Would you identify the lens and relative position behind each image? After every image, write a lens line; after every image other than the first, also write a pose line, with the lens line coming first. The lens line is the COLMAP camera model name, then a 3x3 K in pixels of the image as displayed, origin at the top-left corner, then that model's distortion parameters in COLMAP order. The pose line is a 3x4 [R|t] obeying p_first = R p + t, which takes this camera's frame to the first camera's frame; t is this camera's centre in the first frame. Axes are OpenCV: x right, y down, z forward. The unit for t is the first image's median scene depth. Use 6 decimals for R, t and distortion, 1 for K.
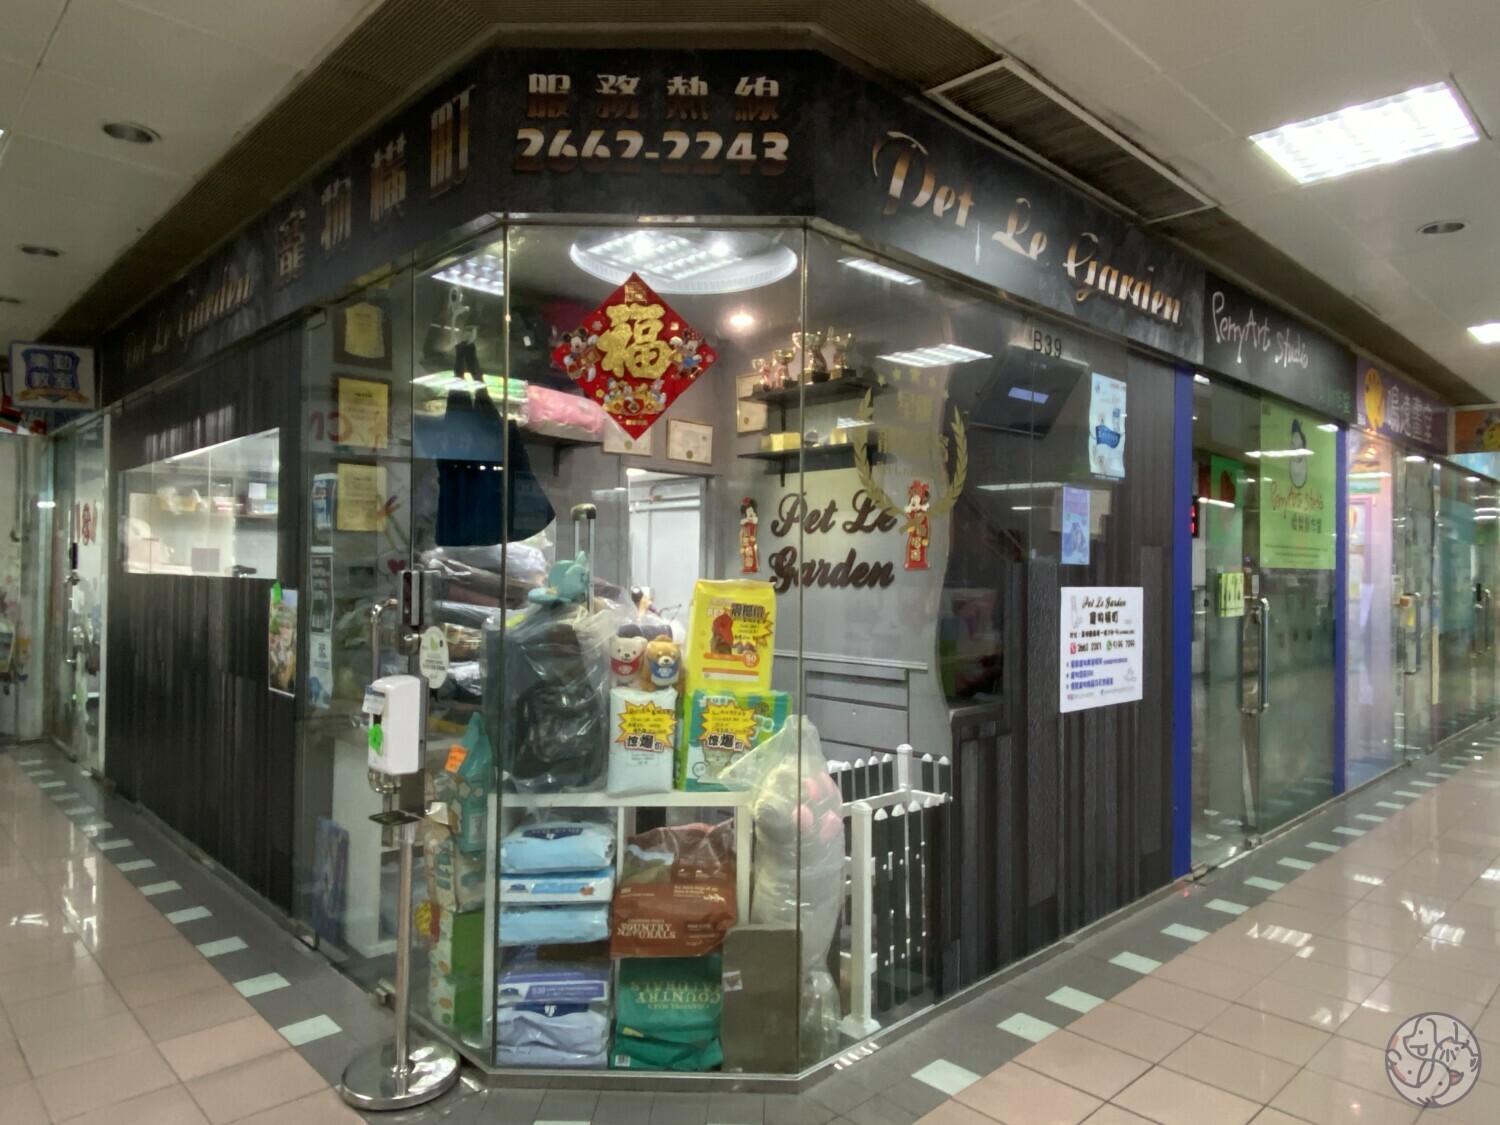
lens RADIAL K [[971.9, 0, 741.3], [0, 971.9, 563.2], [0, 0, 1]] dist [0.008109, -0.017164]
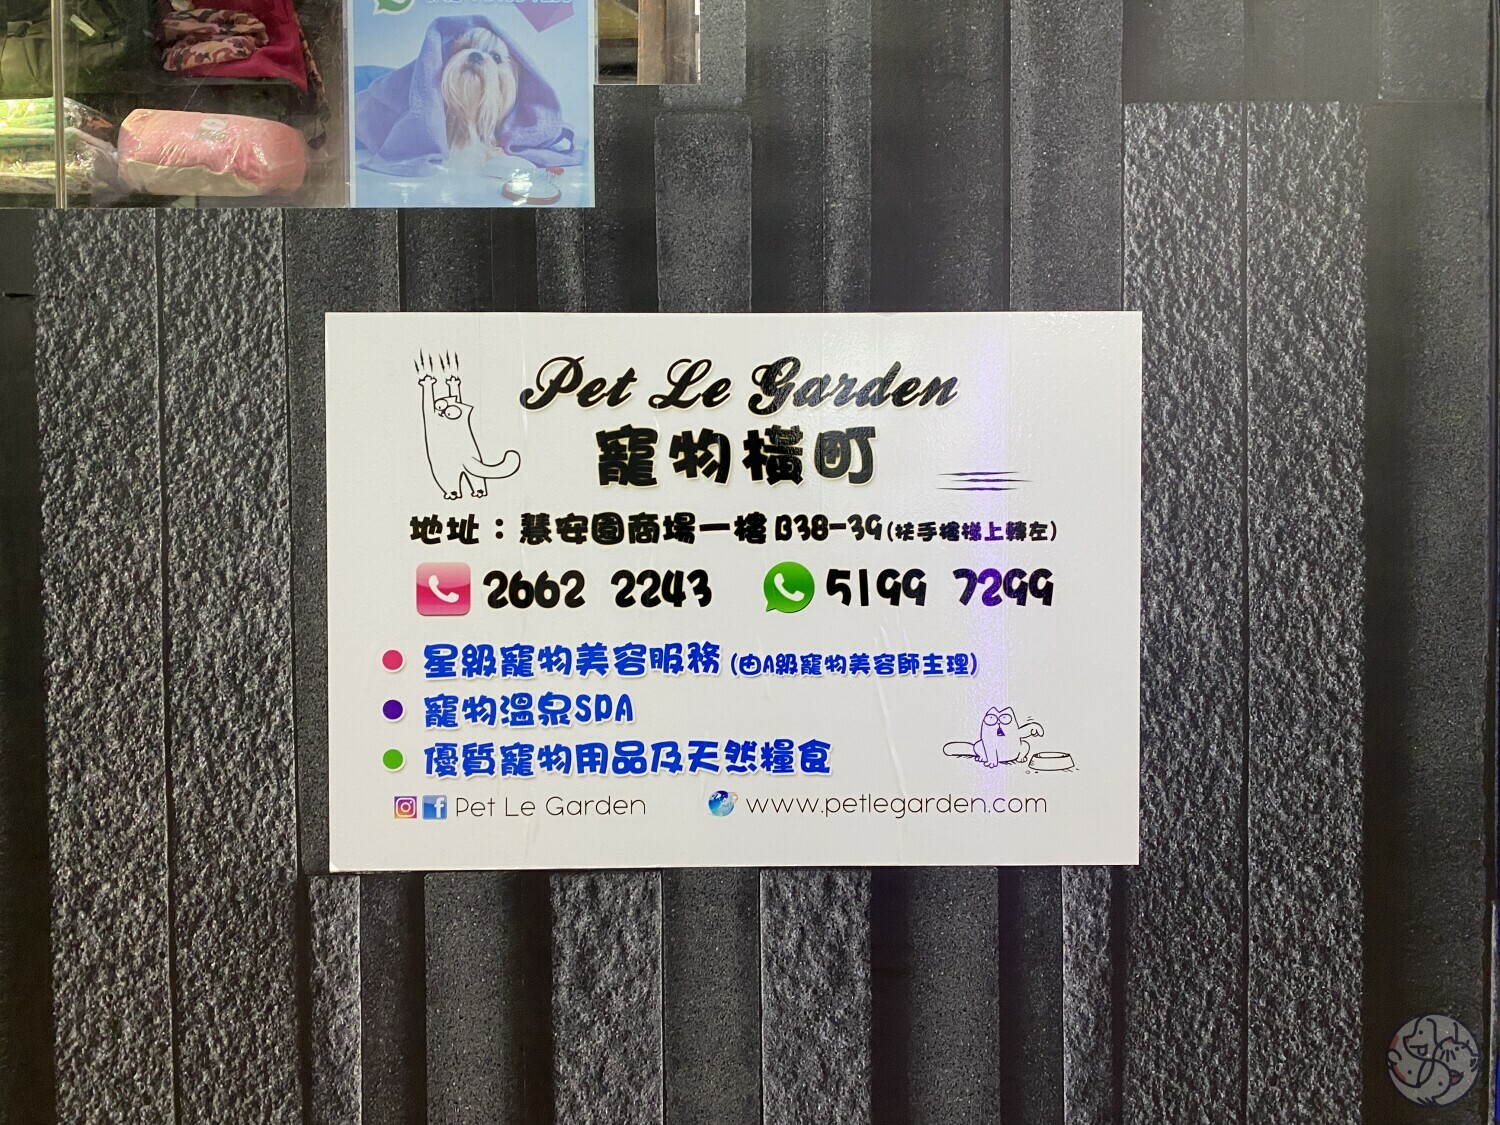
lens RADIAL K [[1143.5, 0, 750.6], [0, 1143.5, 555.6], [0, 0, 1]] dist [0.042079, 0.001318]
pose [[0.736648, 0.000529, -0.676276, 0.596519], [0.022701, 0.999417, 0.025510, 0.078287], [0.675895, -0.034143, 0.736206, 0.893879]]
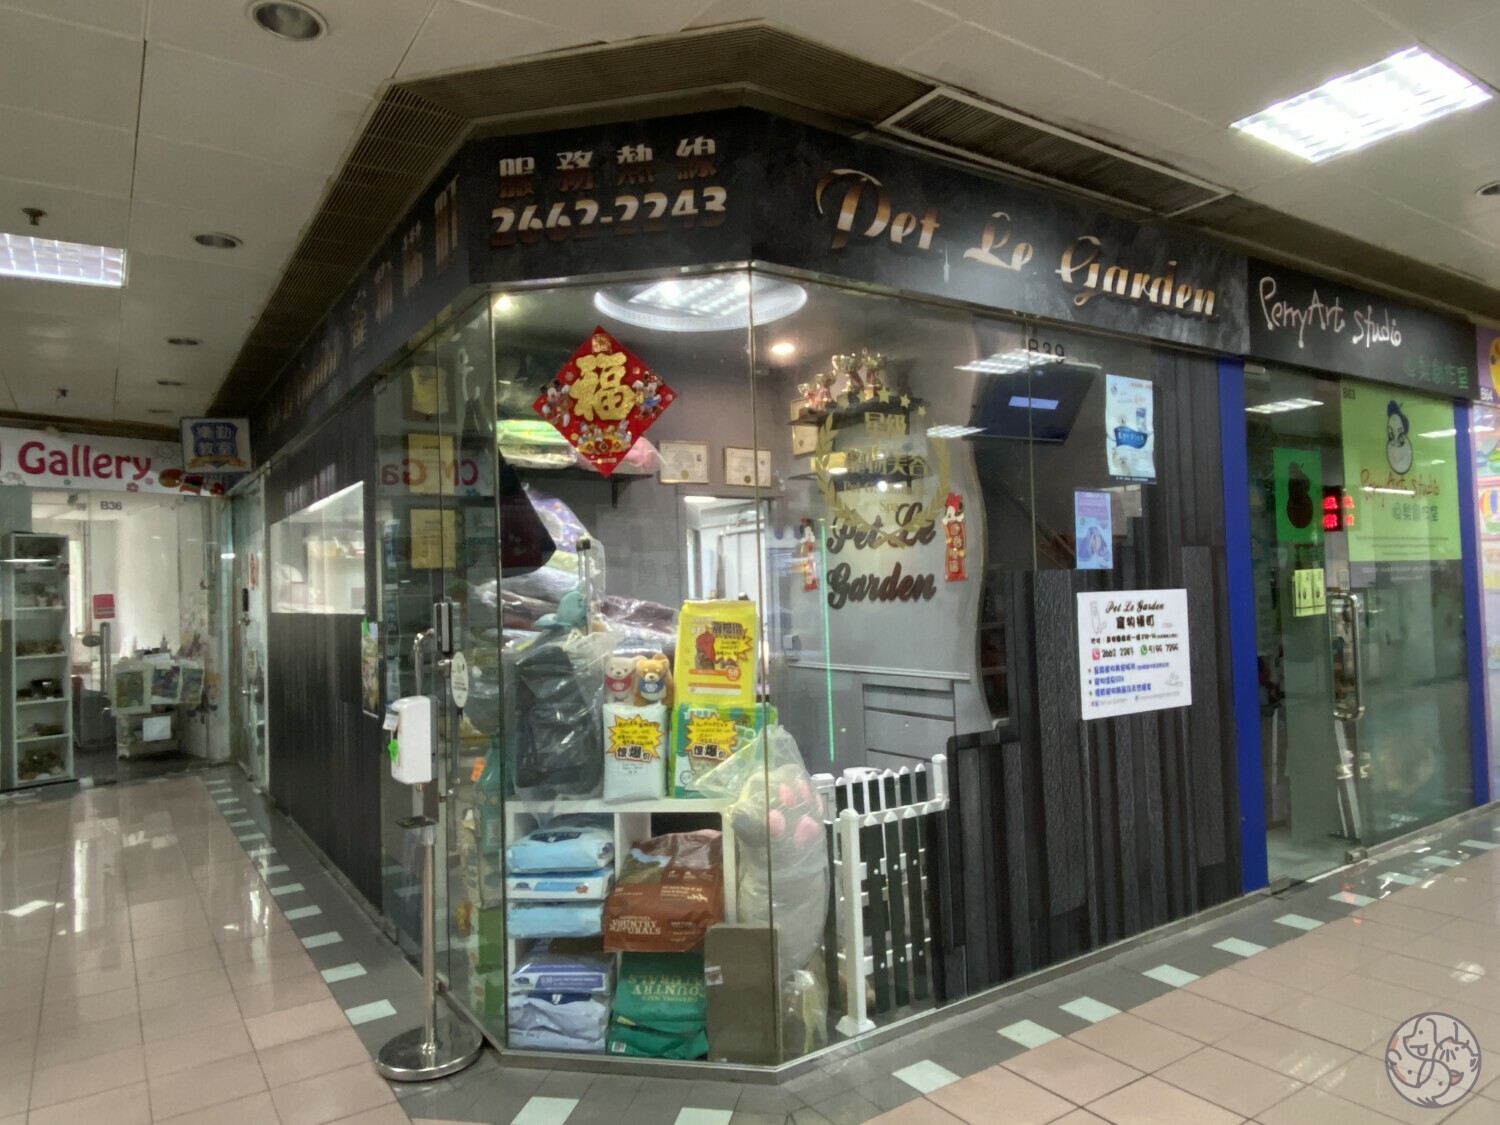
lens RADIAL K [[971.9, 0, 735.4], [0, 971.9, 561.4], [0, 0, 1]] dist [0.008109, -0.017164]
pose [[0.982776, -0.047783, -0.178516, 0.169420], [0.044068, 0.998723, -0.024721, 0.002013], [0.179469, 0.016428, 0.983626, -0.040240]]
